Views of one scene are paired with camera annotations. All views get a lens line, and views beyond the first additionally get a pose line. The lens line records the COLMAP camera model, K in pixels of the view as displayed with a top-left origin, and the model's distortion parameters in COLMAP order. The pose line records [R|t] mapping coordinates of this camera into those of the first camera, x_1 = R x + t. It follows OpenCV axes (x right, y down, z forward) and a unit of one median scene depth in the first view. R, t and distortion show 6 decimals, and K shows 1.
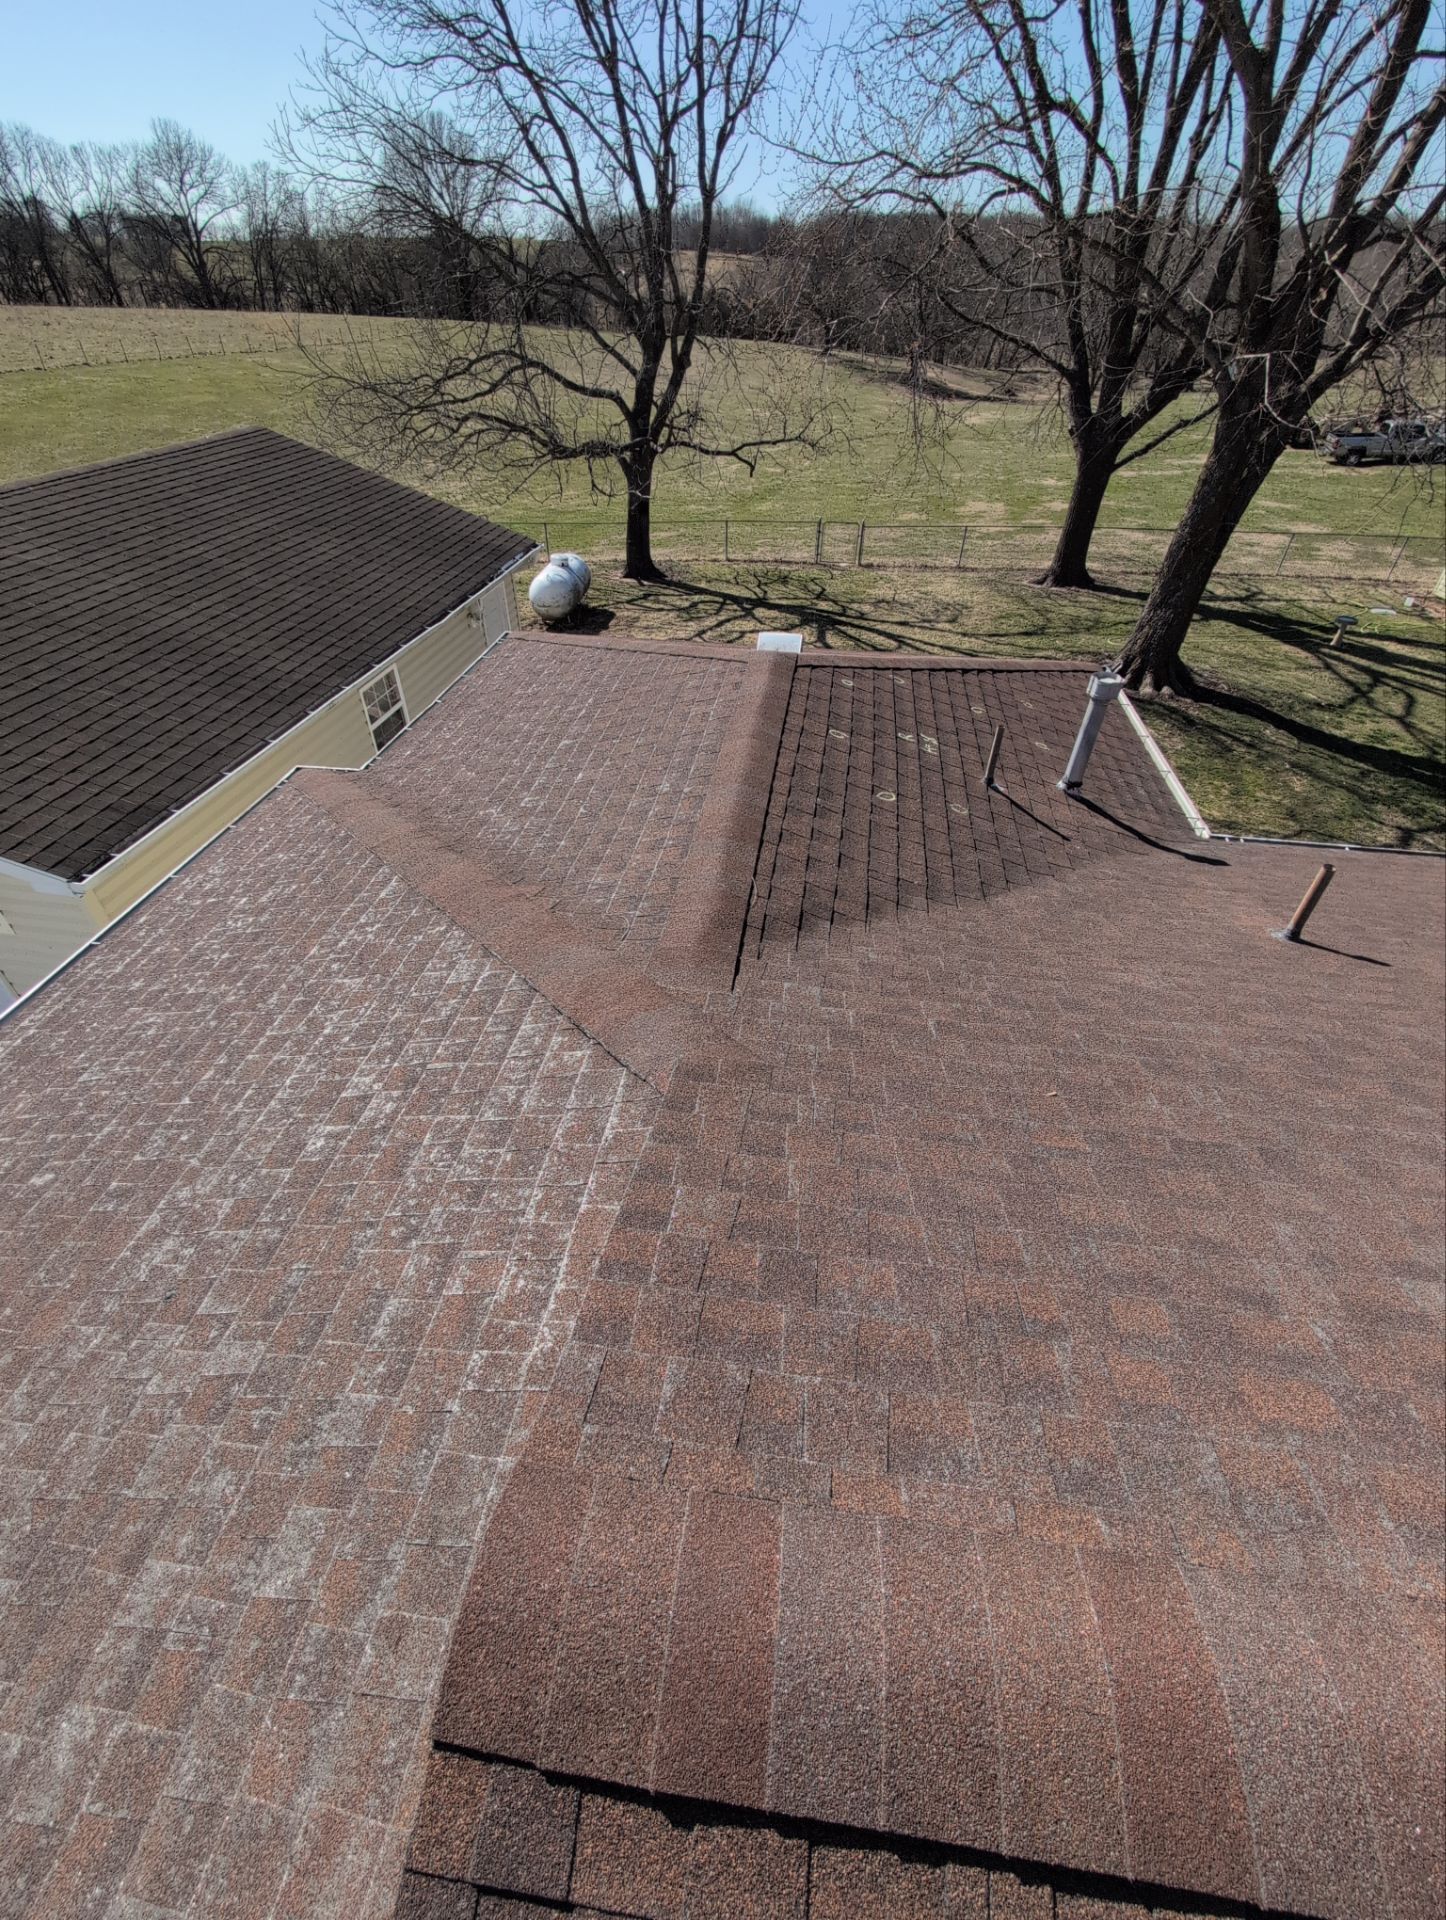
lens RADIAL K [[816.6, 0, 725.3], [0, 816.6, 963.9], [0, 0, 1]] dist [-0.000417, 0.000838]
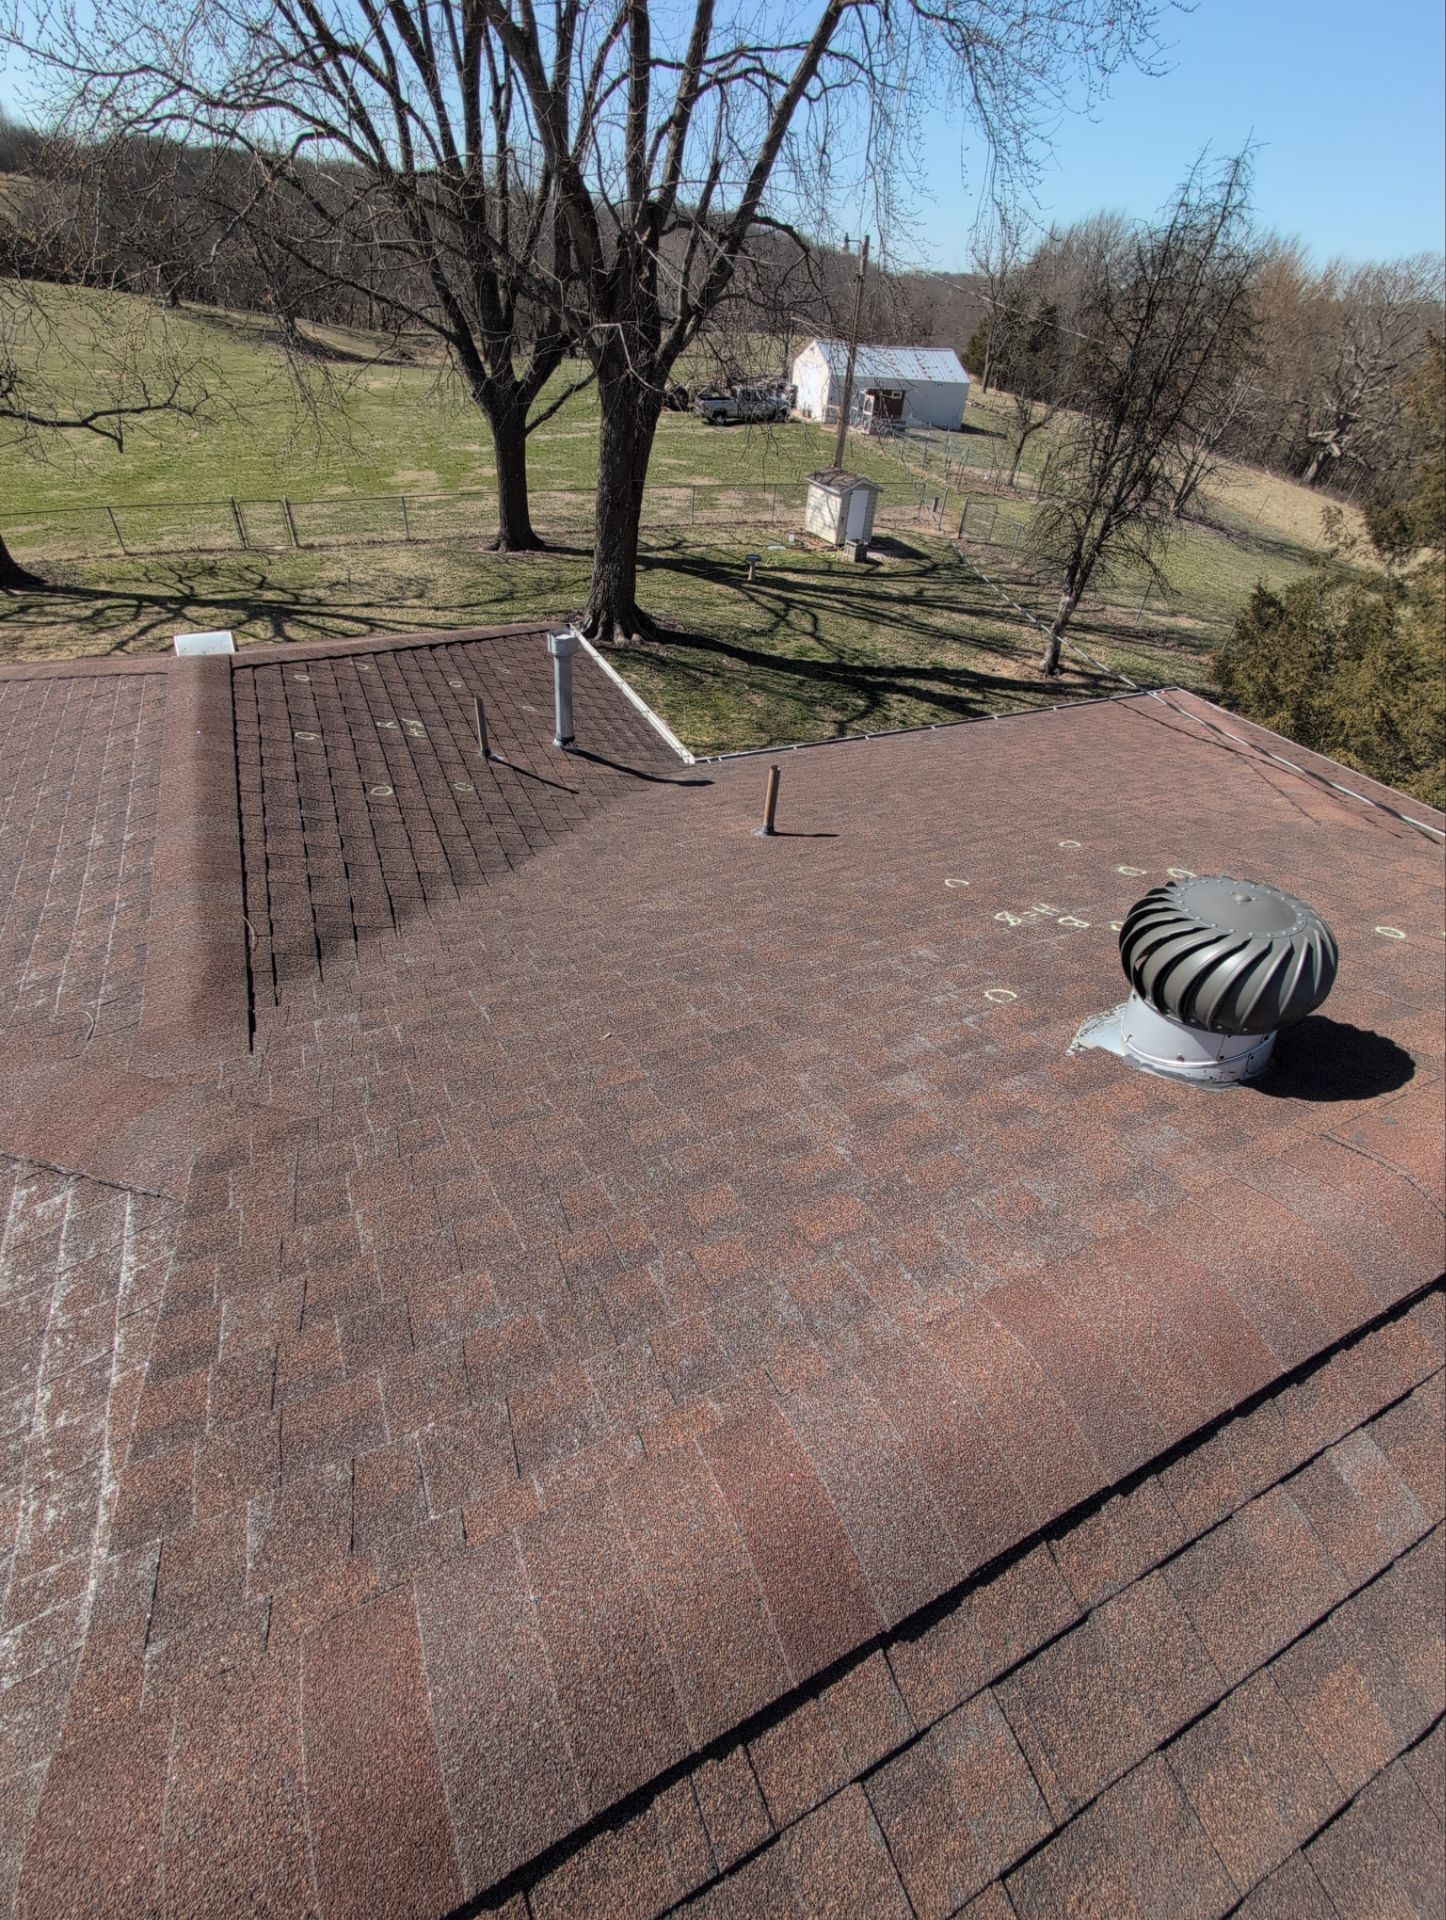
lens RADIAL K [[816.6, 0, 724.4], [0, 816.6, 962.5], [0, 0, 1]] dist [-0.000417, 0.000838]
pose [[0.835436, -0.315245, 0.450185, 0.013805], [0.302499, 0.947651, 0.102233, 0.001393], [-0.458847, 0.050771, 0.887063, -0.000574]]
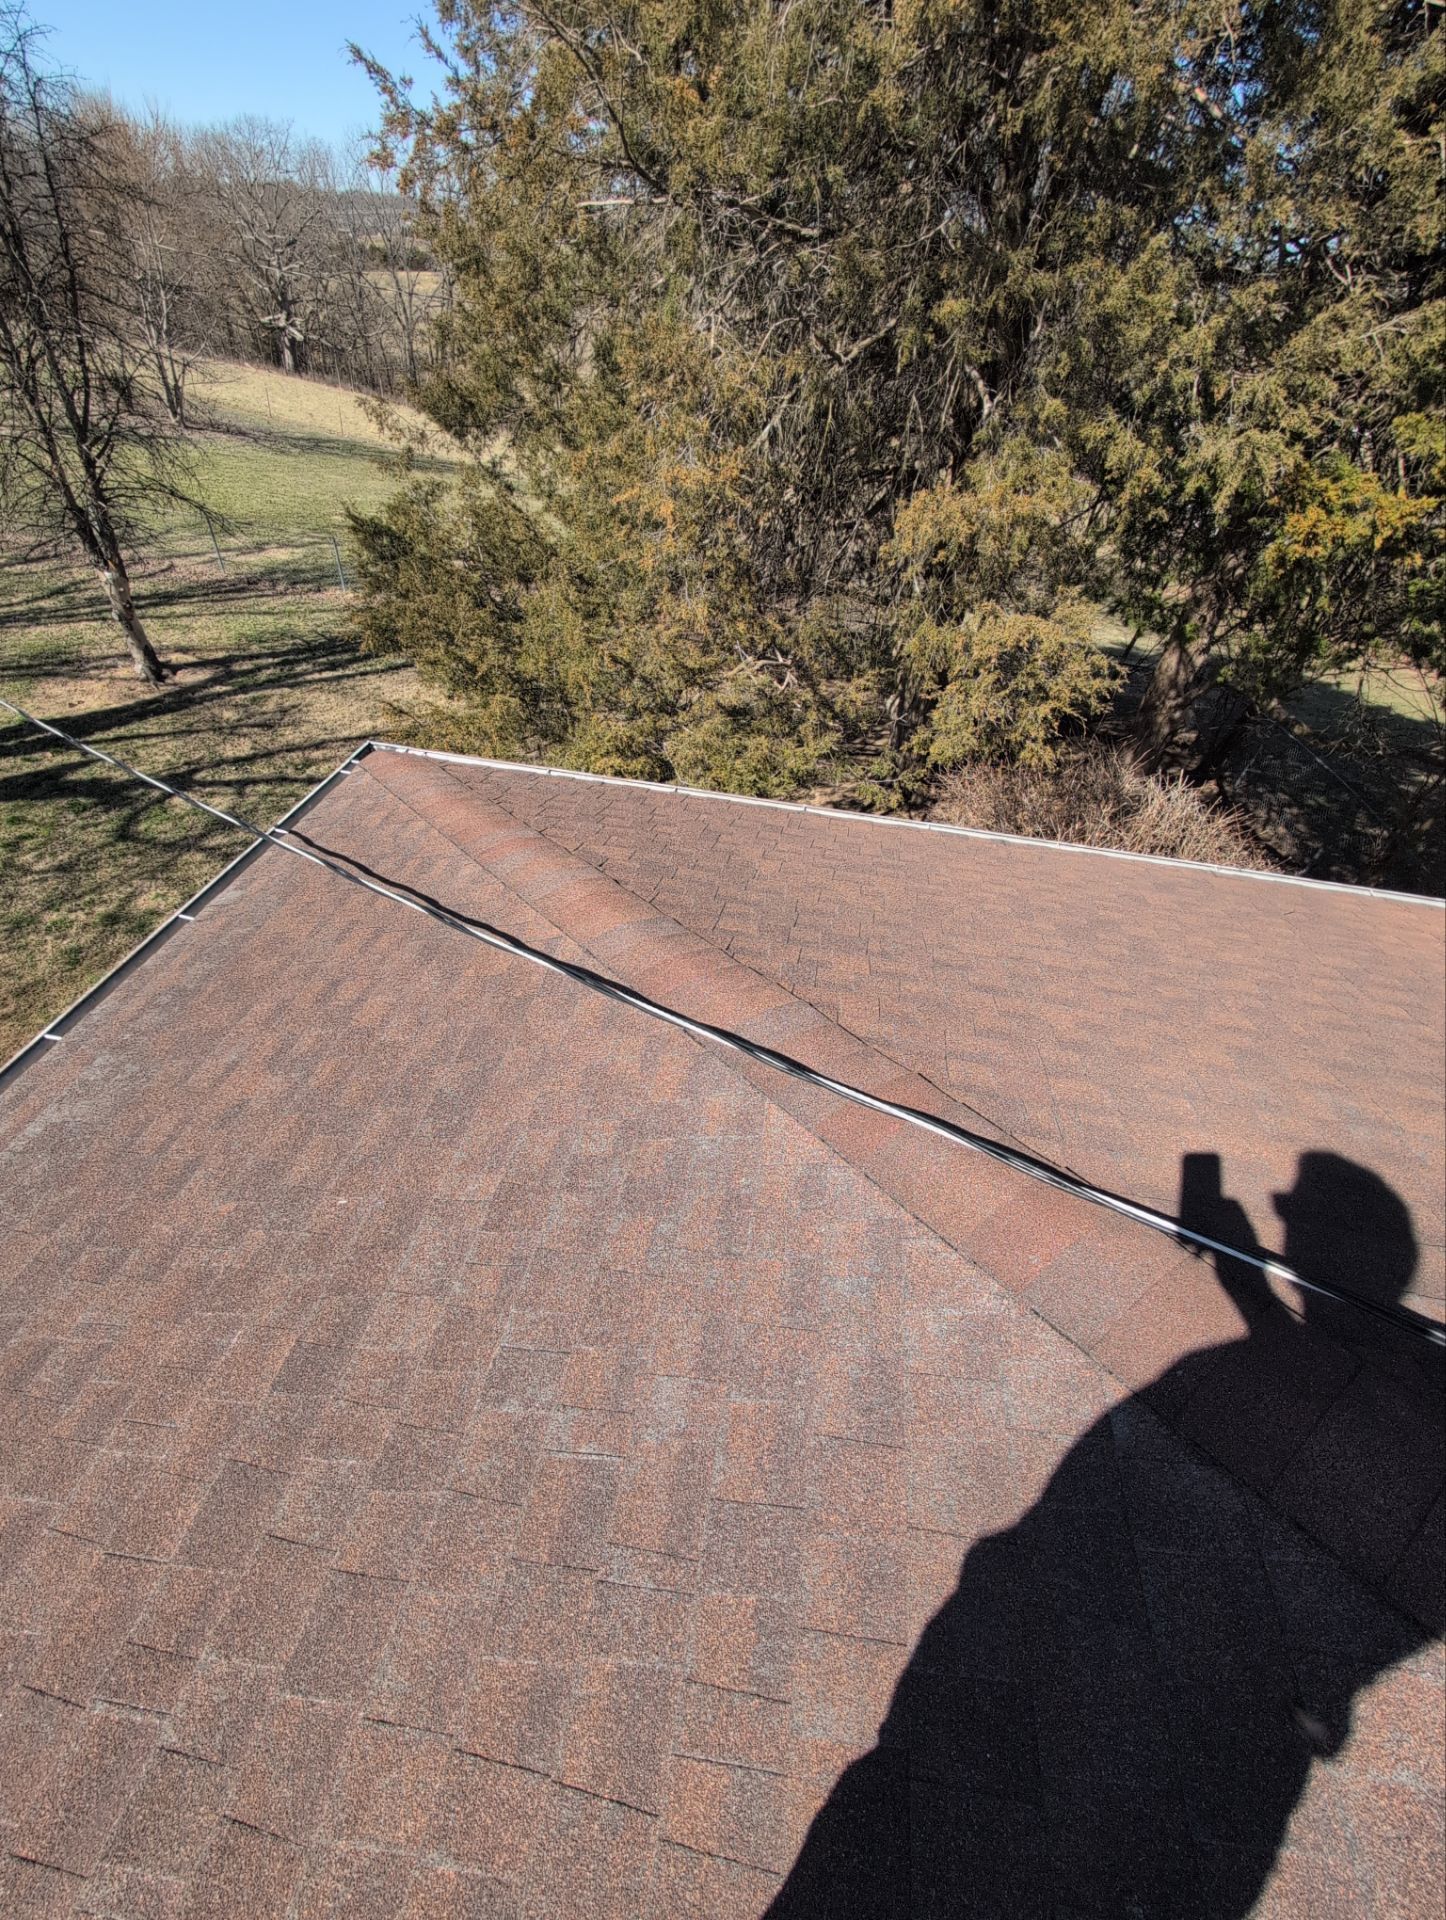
lens RADIAL K [[816.6, 0, 723.7], [0, 816.6, 967.2], [0, 0, 1]] dist [-0.000417, 0.000838]
pose [[0.026083, -0.660633, 0.750256, 0.323718], [0.583562, 0.619422, 0.525139, -0.063842], [-0.811649, 0.424124, 0.401677, 0.158016]]
